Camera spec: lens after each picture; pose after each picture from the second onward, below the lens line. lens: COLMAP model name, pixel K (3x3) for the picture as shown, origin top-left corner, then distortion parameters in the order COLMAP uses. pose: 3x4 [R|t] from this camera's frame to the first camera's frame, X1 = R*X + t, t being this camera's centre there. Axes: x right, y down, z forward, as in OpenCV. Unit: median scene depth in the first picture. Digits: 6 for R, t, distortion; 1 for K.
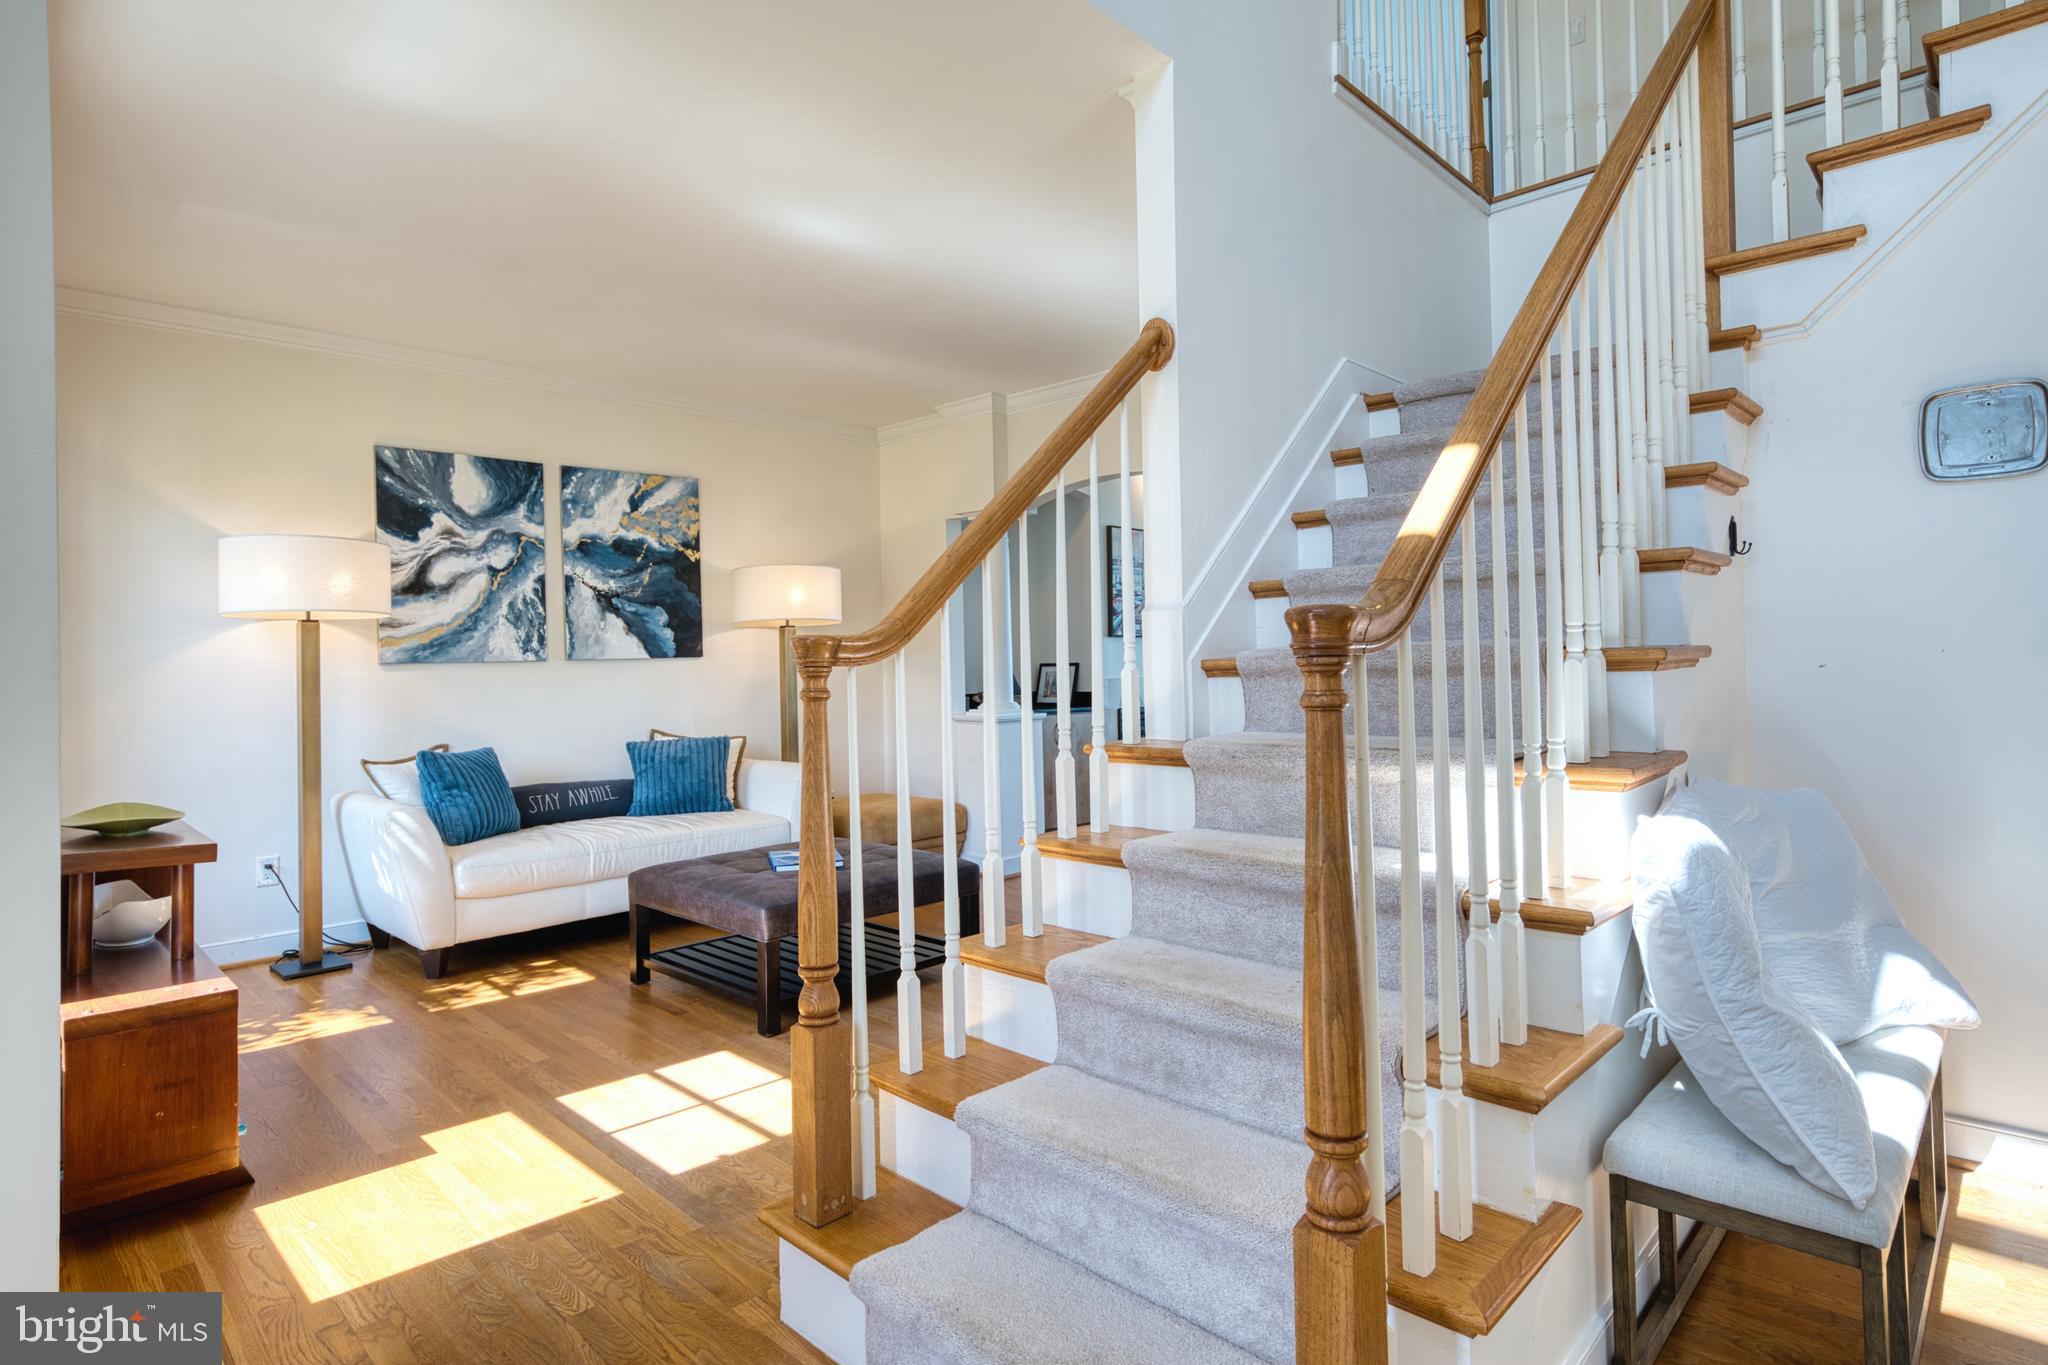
lens RADIAL K [[1058.3, 0, 1054.9], [0, 1058.3, 665.5], [0, 0, 1]] dist [0.000020, -0.000778]
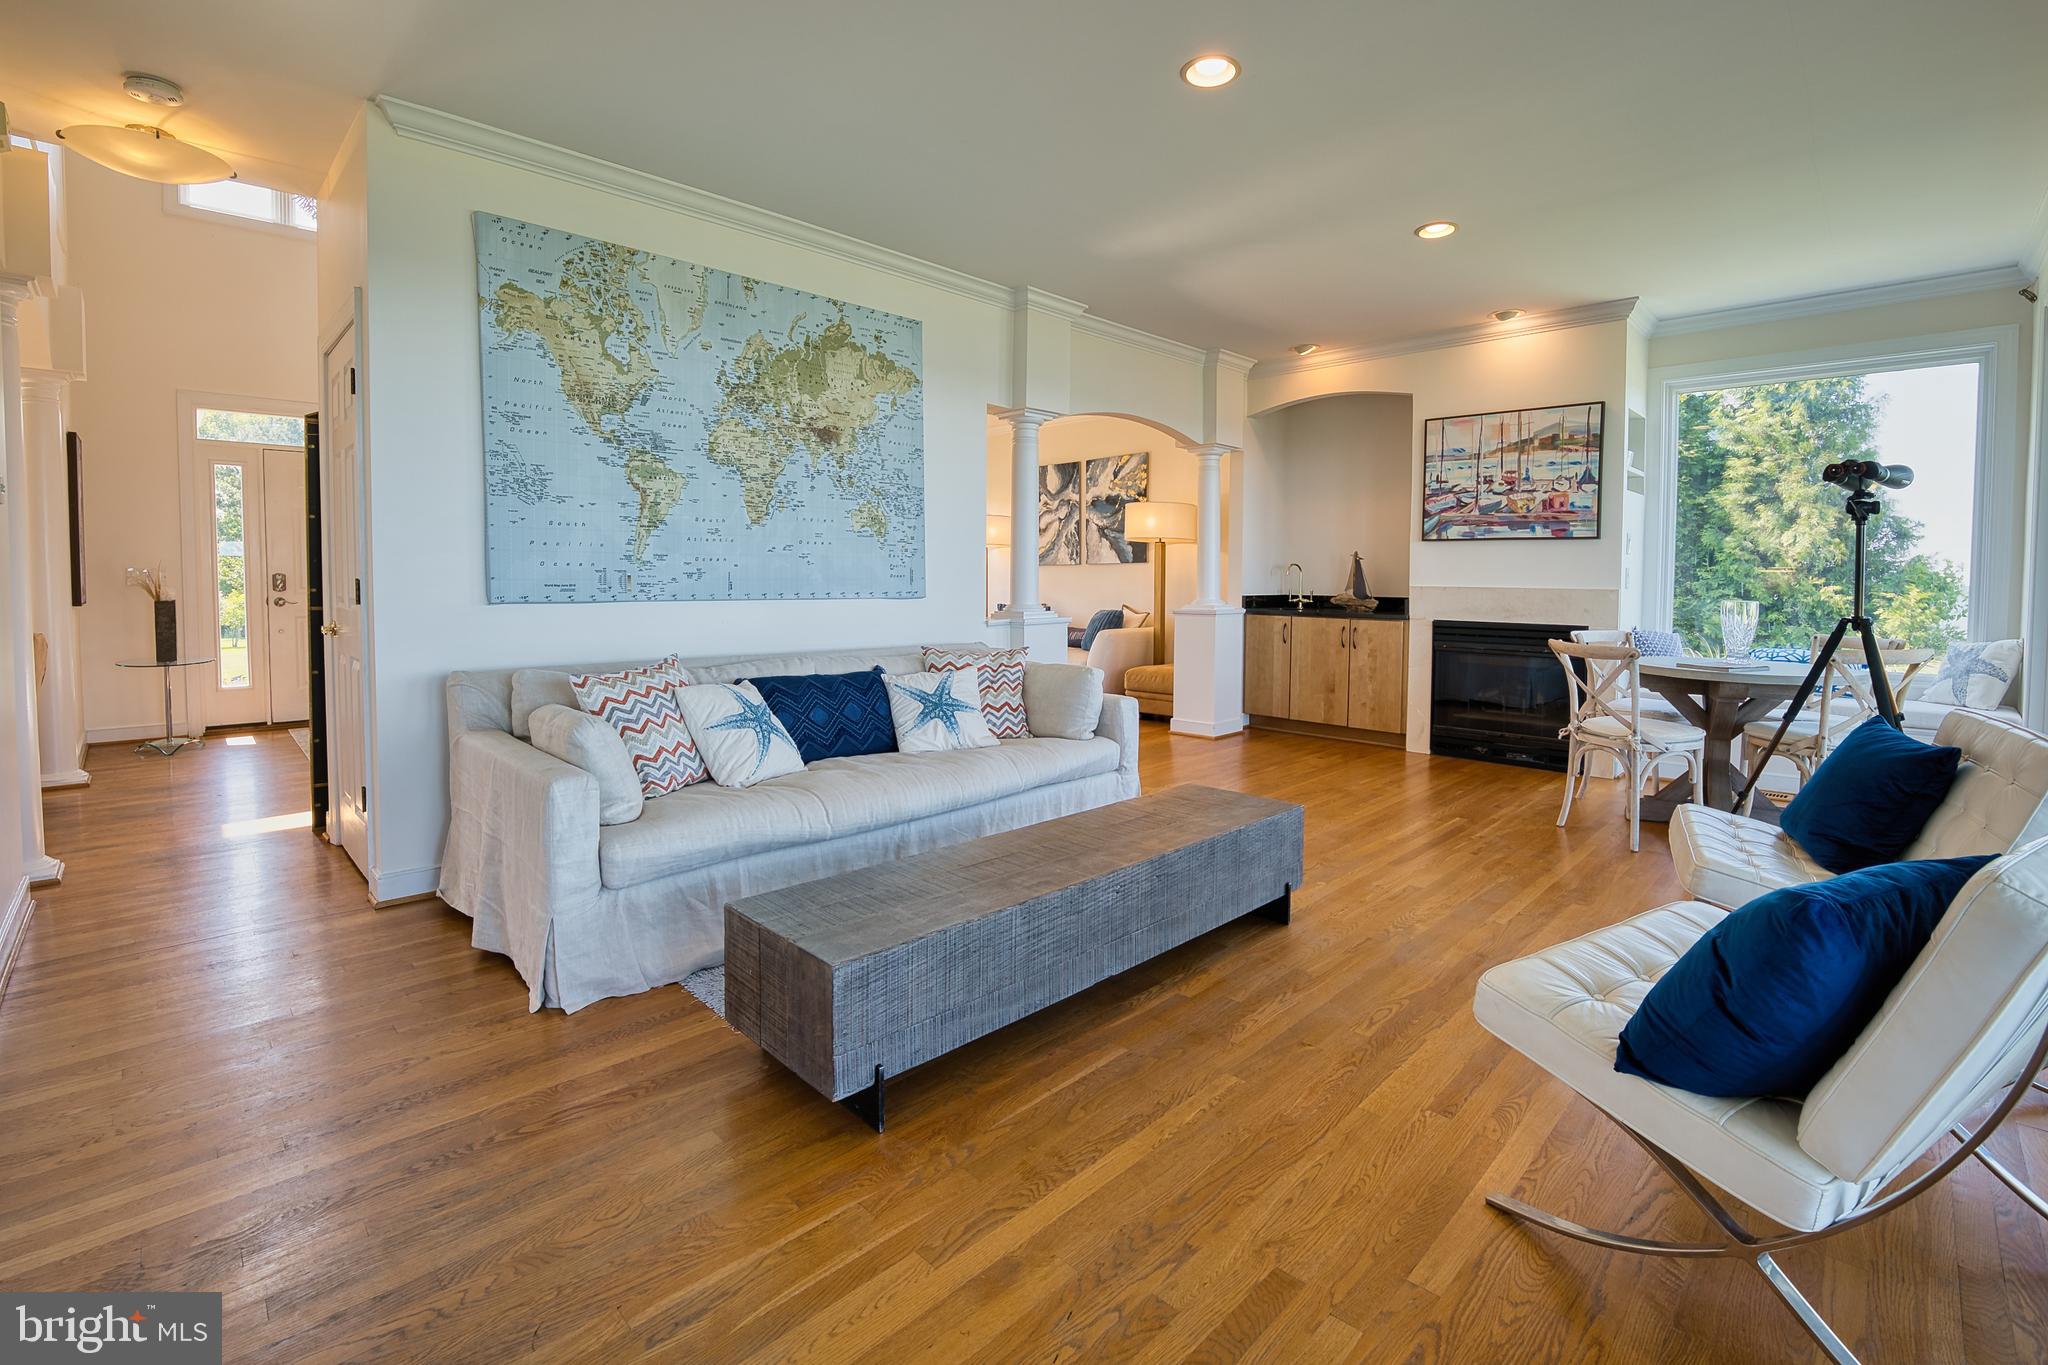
lens RADIAL K [[926.7, 0, 1062.4], [0, 926.7, 617.8], [0, 0, 1]] dist [-0.021024, 0.001331]
pose [[0.010597, 0.068948, -0.997564, 1.268971], [0.004320, 0.997608, 0.068997, -0.025210], [0.999935, -0.005041, 0.010274, 0.998178]]
